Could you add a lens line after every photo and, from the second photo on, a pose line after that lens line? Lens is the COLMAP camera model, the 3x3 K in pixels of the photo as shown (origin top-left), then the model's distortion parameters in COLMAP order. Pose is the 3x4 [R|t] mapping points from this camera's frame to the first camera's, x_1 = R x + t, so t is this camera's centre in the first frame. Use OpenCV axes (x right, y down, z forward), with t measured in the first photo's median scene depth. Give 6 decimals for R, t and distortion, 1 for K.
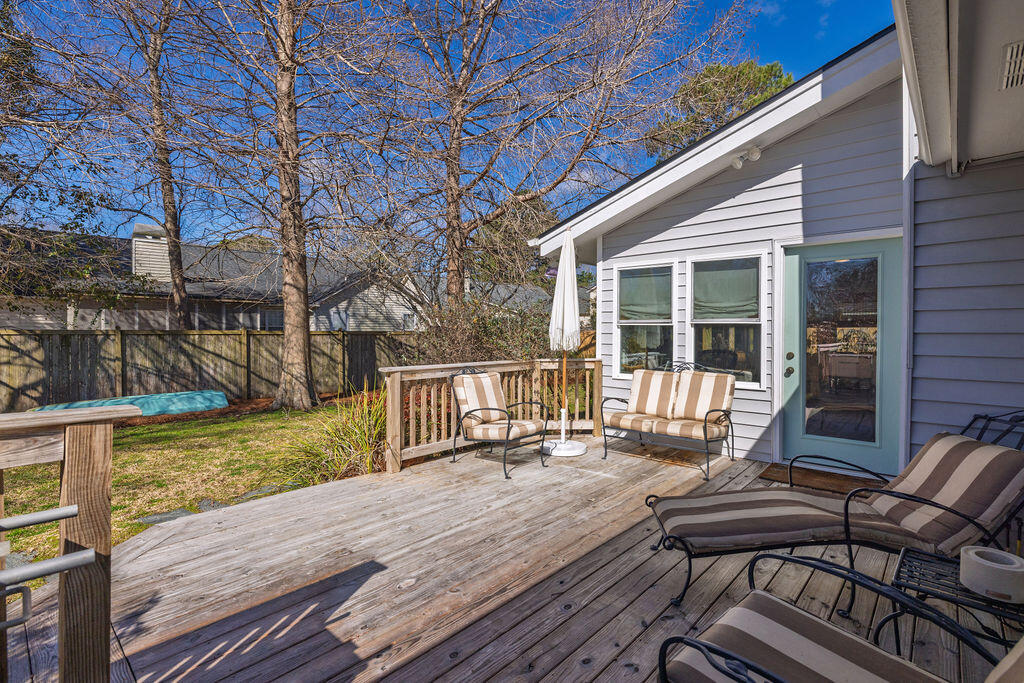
lens RADIAL K [[475.5, 0, 512.0], [0, 475.5, 341.5], [0, 0, 1]] dist [-0.019244, -0.000229]
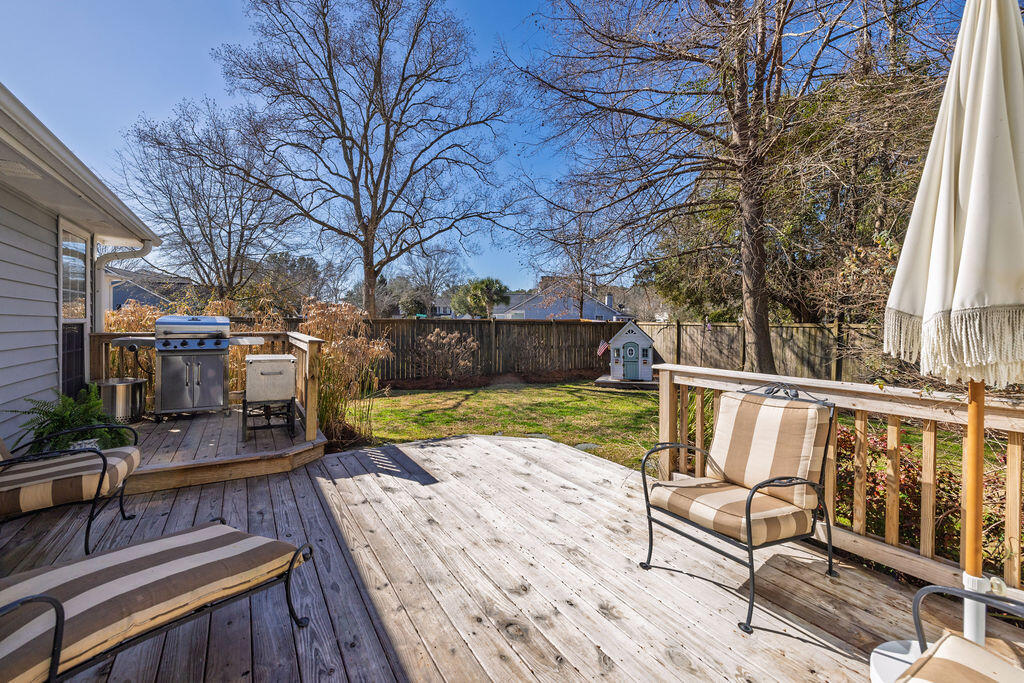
lens RADIAL K [[430.9, 0, 524.4], [0, 430.9, 324.2], [0, 0, 1]] dist [-0.000461, -0.000016]
pose [[-0.257600, -0.001237, -0.966251, 1.025474], [-0.025344, 0.999664, 0.005477, -0.028392], [0.965919, 0.025899, -0.257545, 1.806472]]
